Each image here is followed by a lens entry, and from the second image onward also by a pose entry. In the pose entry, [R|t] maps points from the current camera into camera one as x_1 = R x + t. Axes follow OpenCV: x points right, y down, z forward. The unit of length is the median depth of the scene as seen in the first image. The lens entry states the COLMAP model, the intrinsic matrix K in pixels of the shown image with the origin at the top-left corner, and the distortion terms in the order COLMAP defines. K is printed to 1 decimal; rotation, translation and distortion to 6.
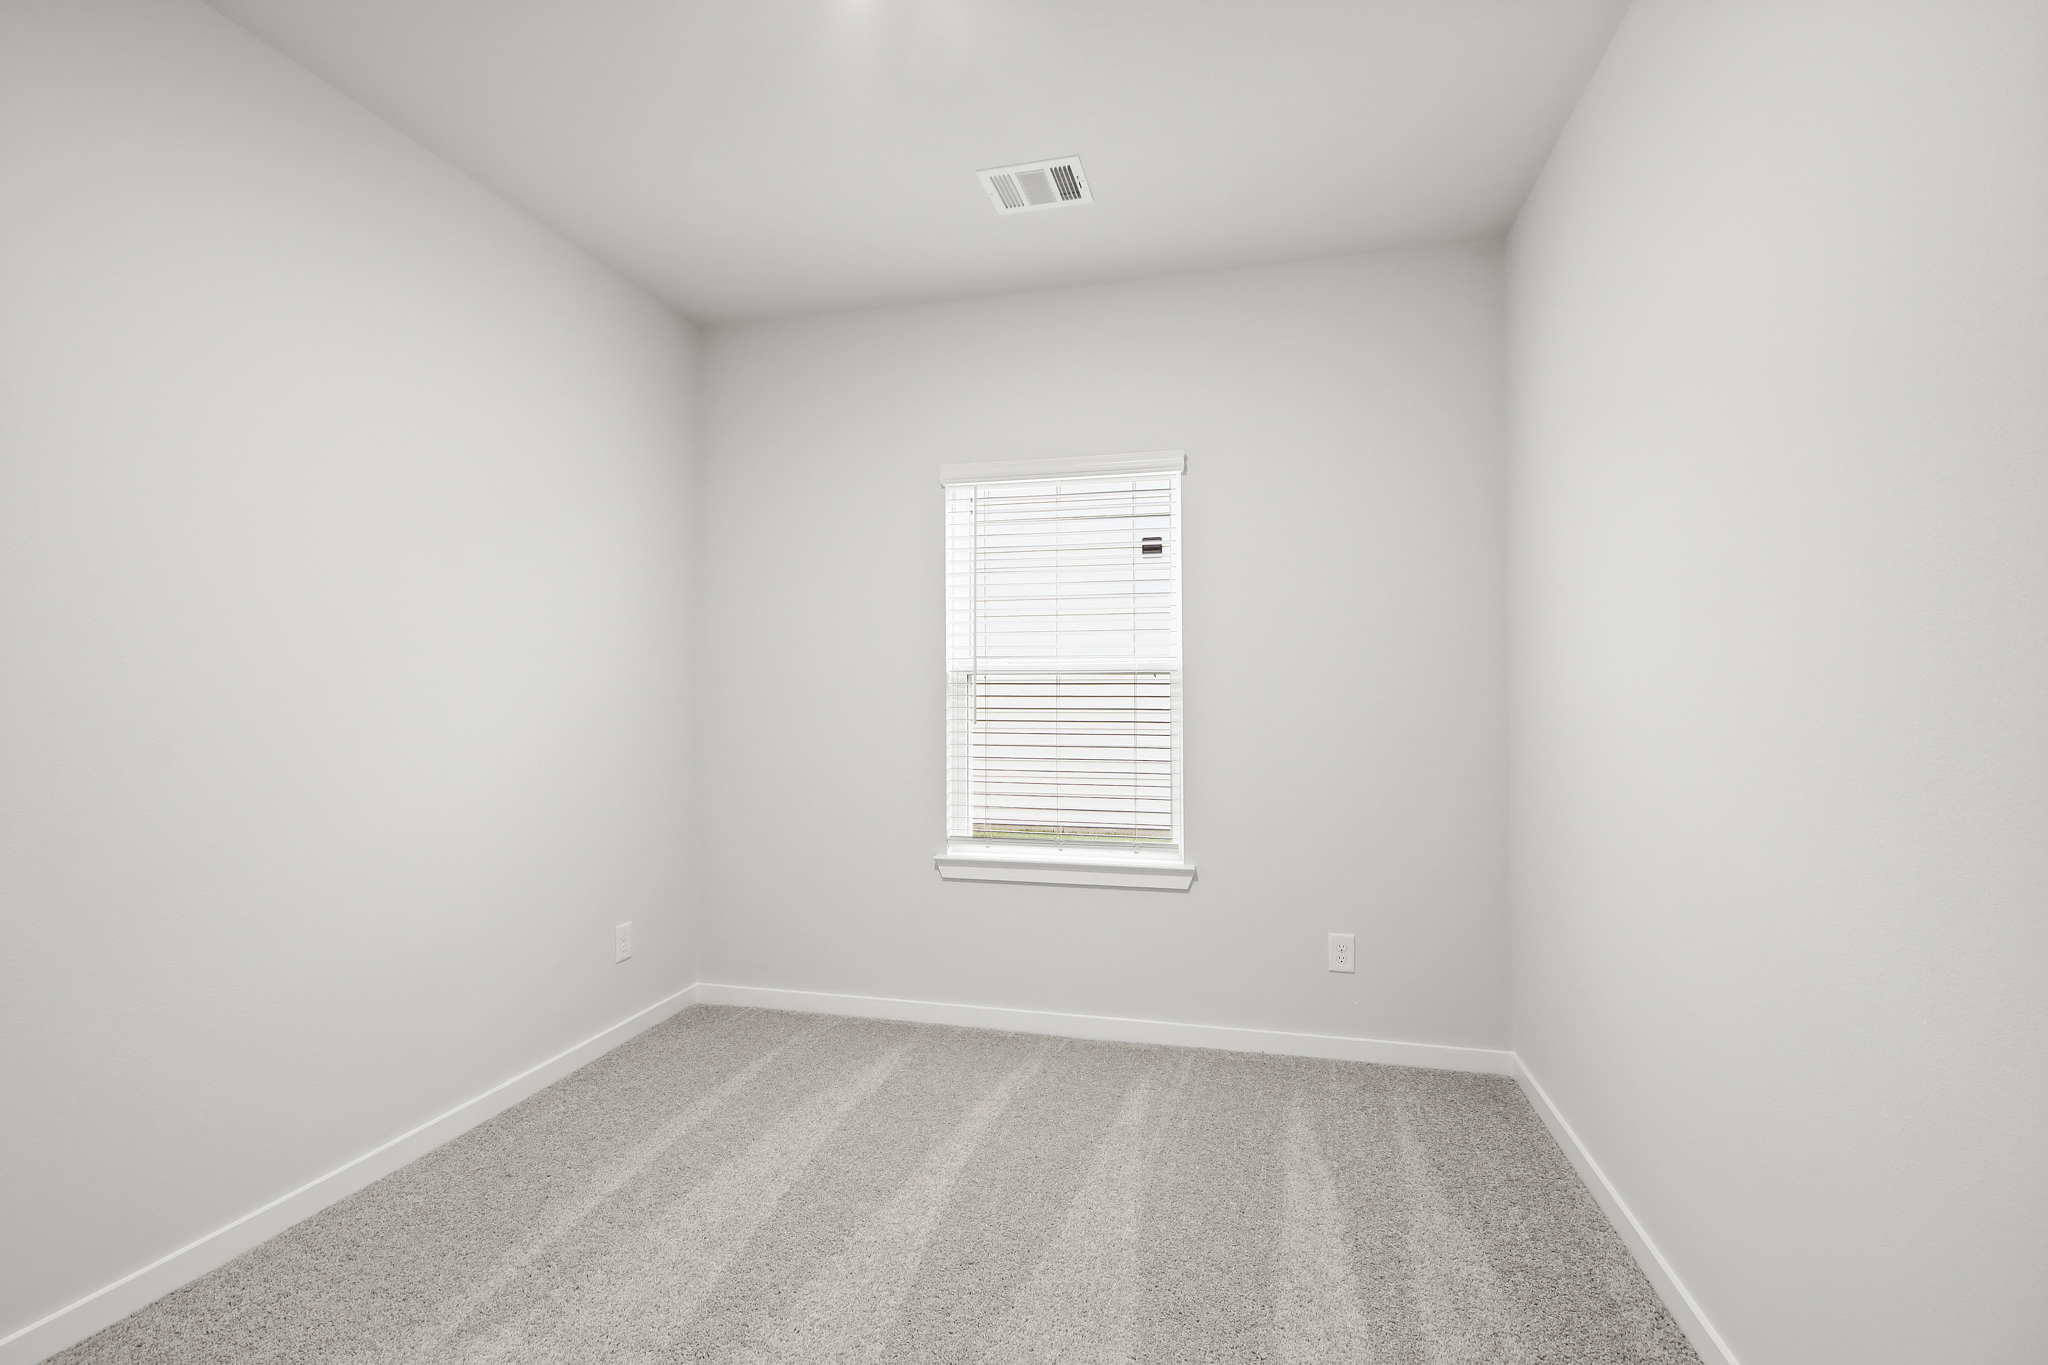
lens RADIAL K [[914.5, 0, 1022.8], [0, 914.5, 688.1], [0, 0, 1]] dist [0.001990, 0.000073]
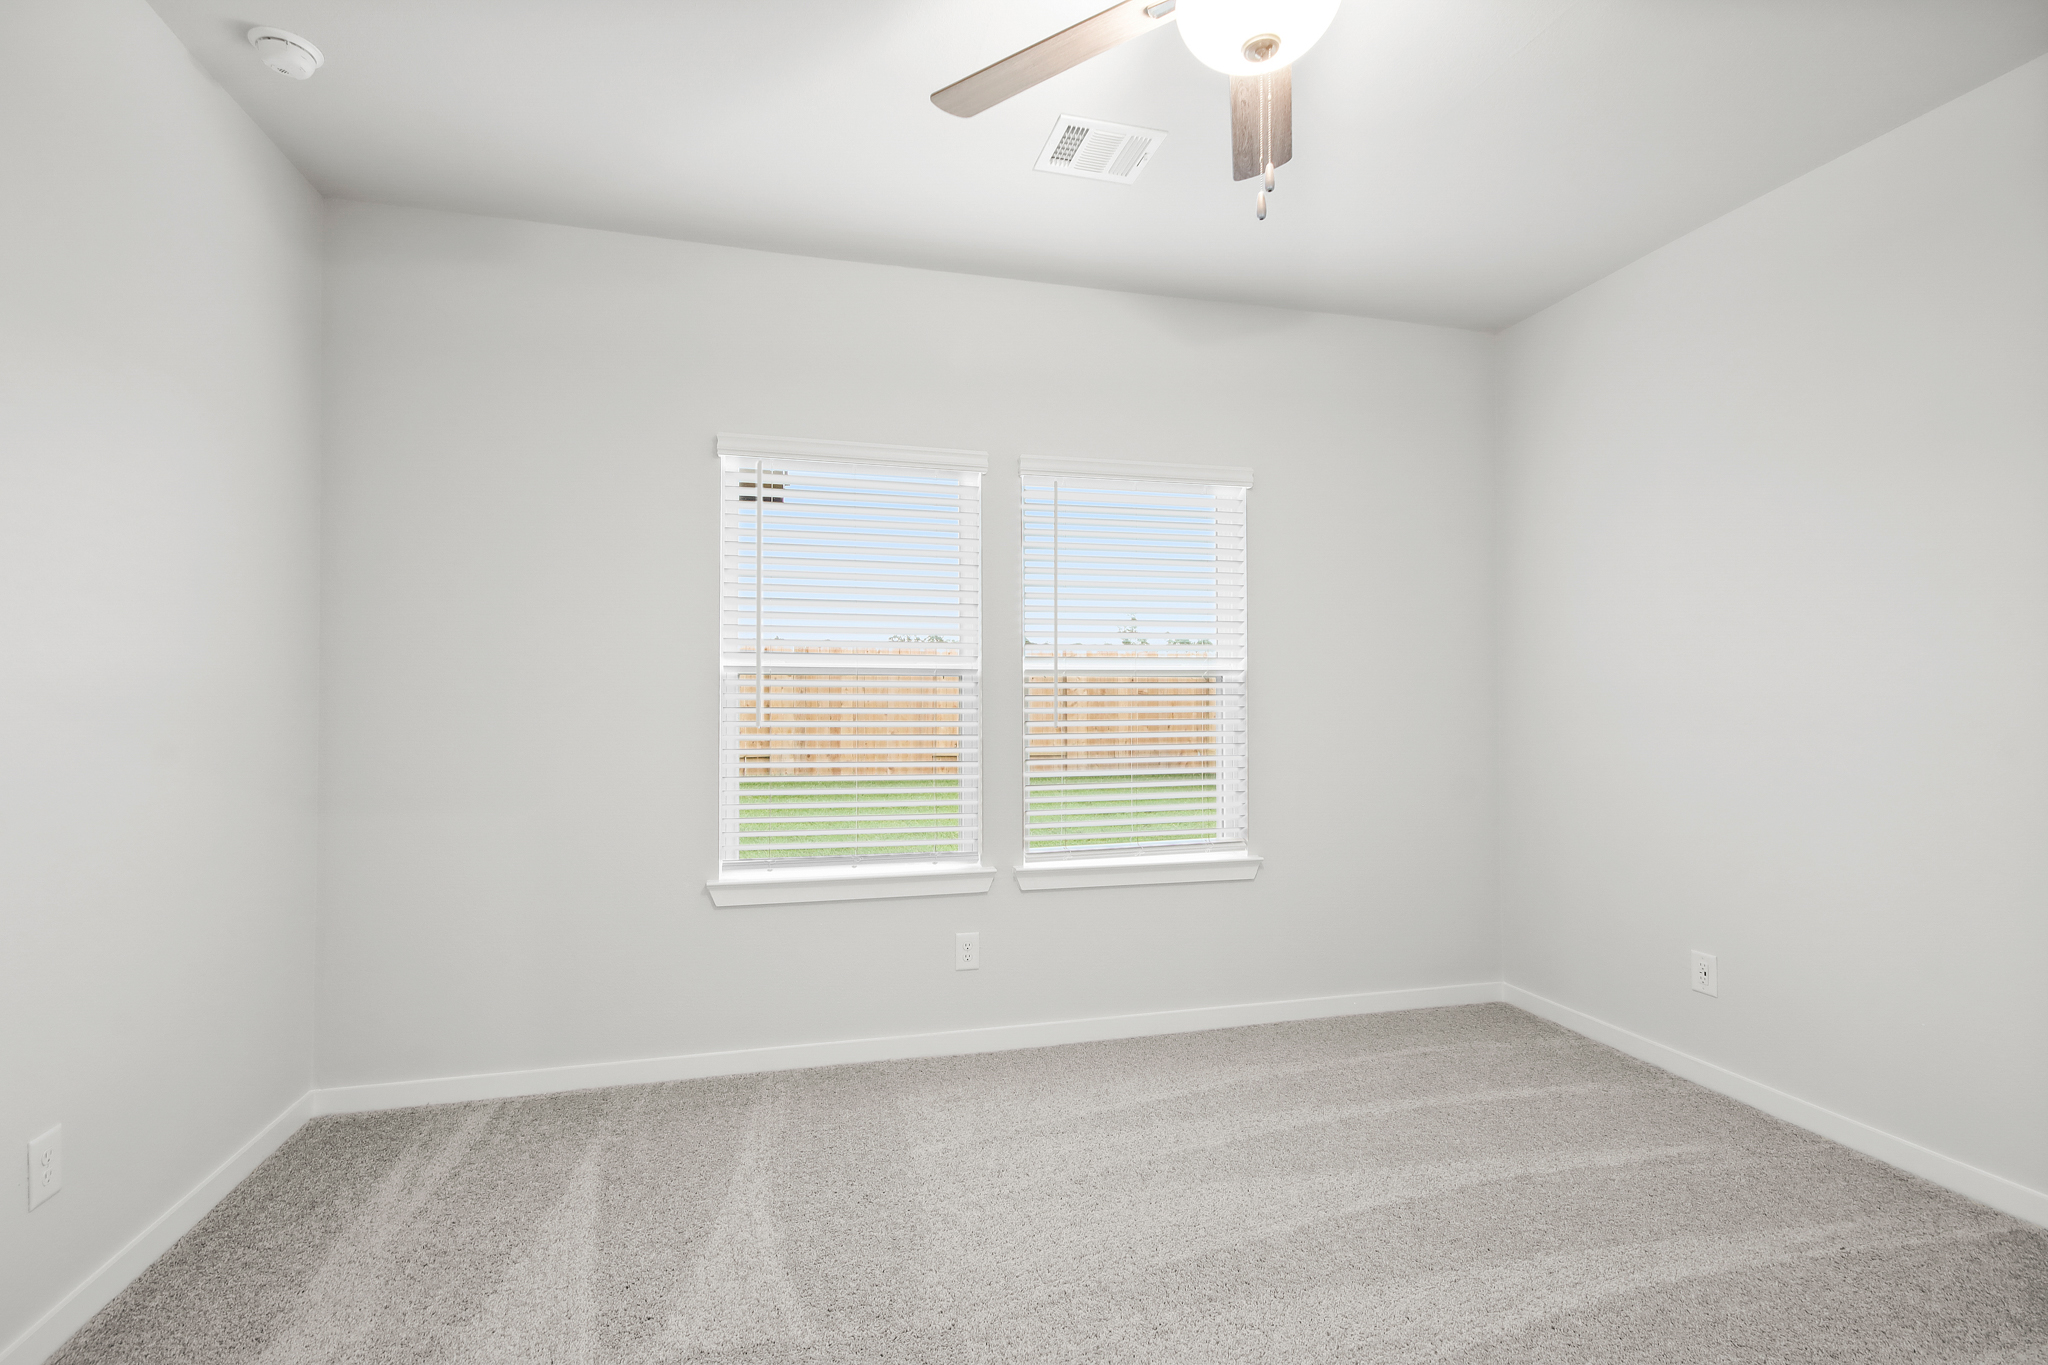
lens RADIAL K [[962.6, 0, 1027.8], [0, 962.6, 688.3], [0, 0, 1]] dist [0.003869, 0.000242]
pose [[0.861434, 0.018516, 0.507532, -0.292220], [-0.016728, 0.999827, -0.008084, 0.003469], [-0.507595, -0.001526, 0.861595, 0.068889]]
